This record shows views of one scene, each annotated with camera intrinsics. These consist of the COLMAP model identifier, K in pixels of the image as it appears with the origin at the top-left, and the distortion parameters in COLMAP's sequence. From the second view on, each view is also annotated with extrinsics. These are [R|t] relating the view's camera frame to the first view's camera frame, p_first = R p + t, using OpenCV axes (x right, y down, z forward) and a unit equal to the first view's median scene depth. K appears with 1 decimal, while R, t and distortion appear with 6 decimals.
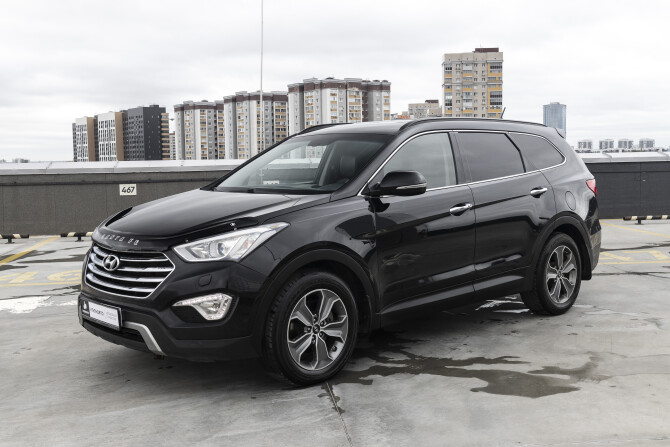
lens RADIAL K [[760.4, 0, 334.9], [0, 760.4, 225.9], [0, 0, 1]] dist [-0.017700, 0.000000]
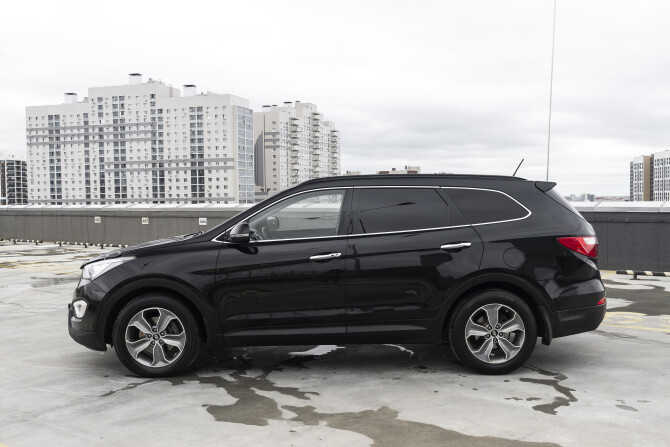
lens RADIAL K [[673.9, 0, 335.6], [0, 673.9, 223.2], [0, 0, 1]] dist [-0.019348, 0.000000]
pose [[0.738400, 0.036233, -0.673389, 0.996790], [-0.066268, 0.997621, -0.018987, -0.064094], [0.671099, 0.058644, 0.739045, 0.309998]]
